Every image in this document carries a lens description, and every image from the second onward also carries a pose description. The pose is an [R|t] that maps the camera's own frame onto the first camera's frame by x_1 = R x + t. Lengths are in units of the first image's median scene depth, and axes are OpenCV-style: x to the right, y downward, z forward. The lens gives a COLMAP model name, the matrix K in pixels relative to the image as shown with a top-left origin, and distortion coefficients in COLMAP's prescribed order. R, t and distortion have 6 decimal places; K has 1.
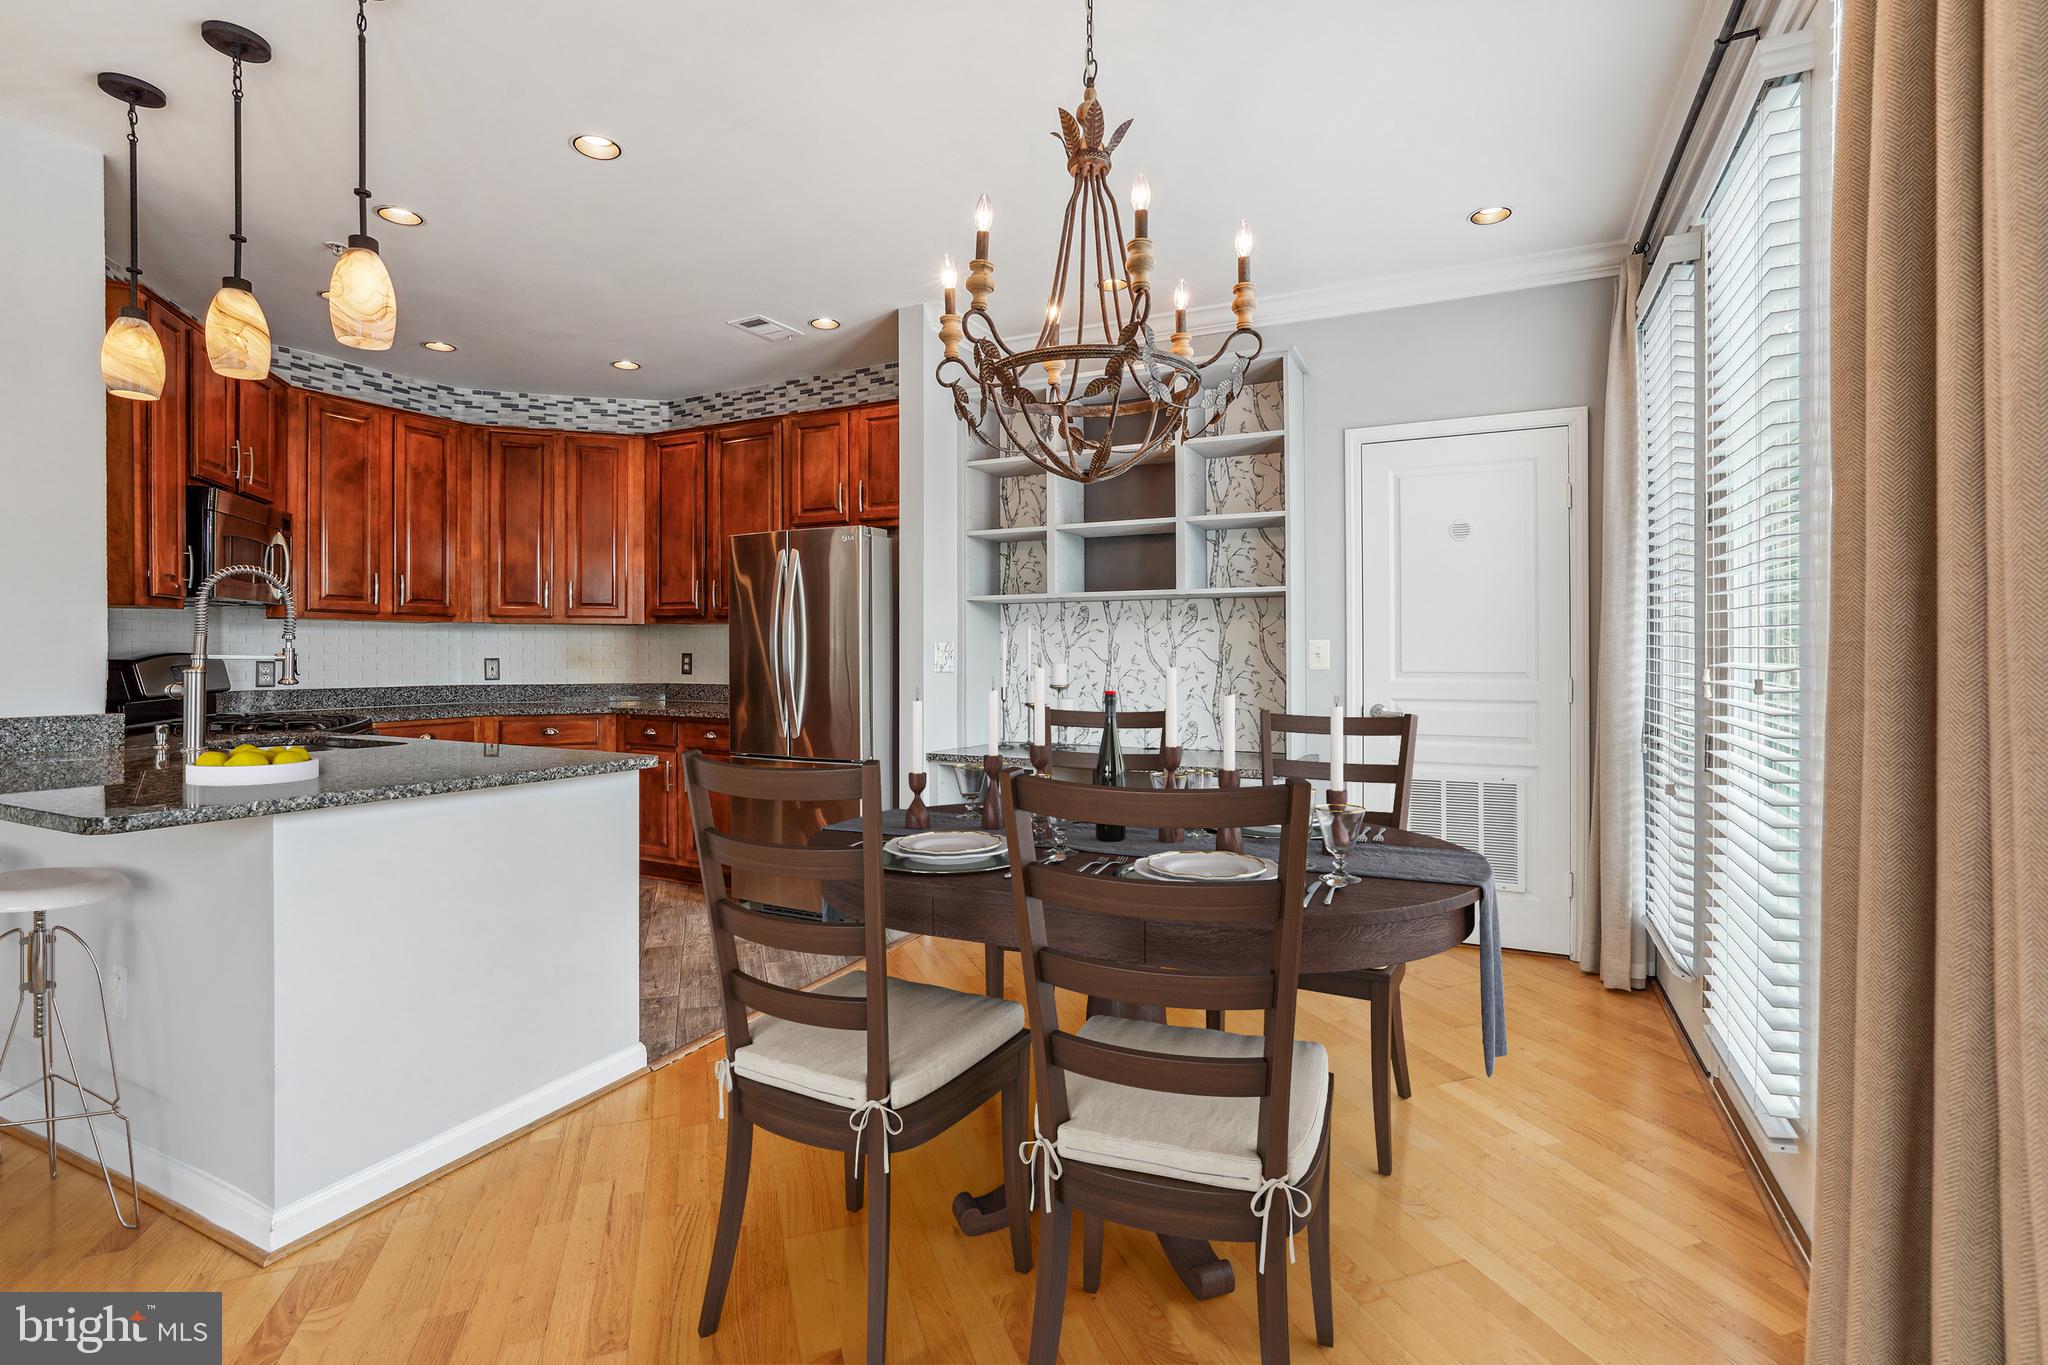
lens RADIAL K [[952.2, 0, 1018.9], [0, 952.2, 666.7], [0, 0, 1]] dist [-0.004423, 0.006083]
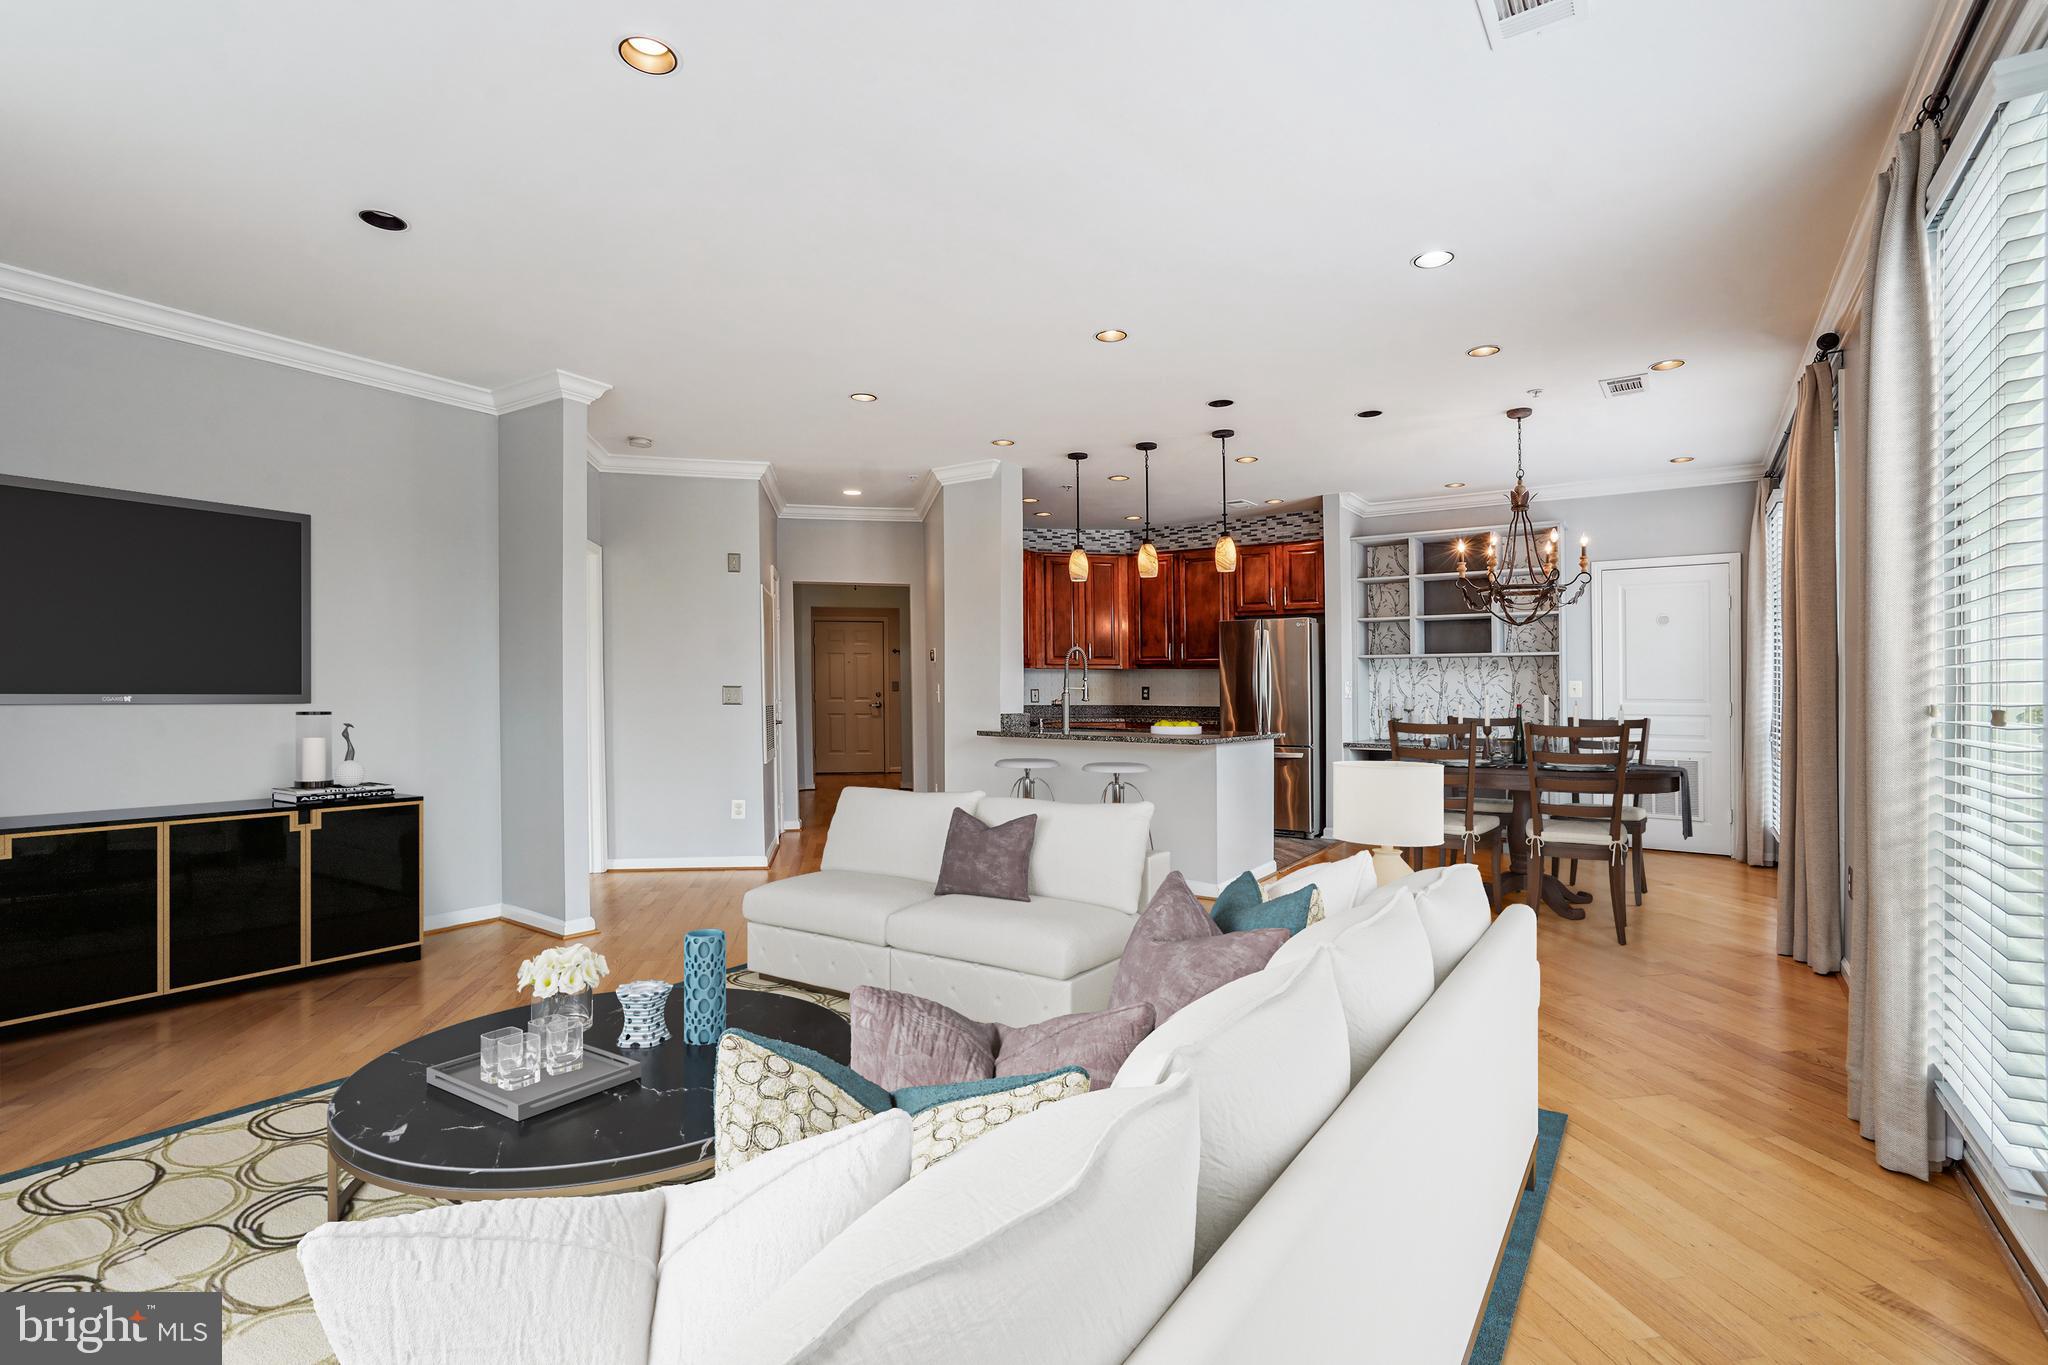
lens RADIAL K [[952.2, 0, 1024.6], [0, 952.2, 684.6], [0, 0, 1]] dist [-0.004423, 0.006083]
pose [[0.988781, 0.004854, -0.149294, -0.401968], [-0.007180, 0.999861, -0.015044, 0.011387], [0.149201, 0.015947, 0.988678, -0.830231]]
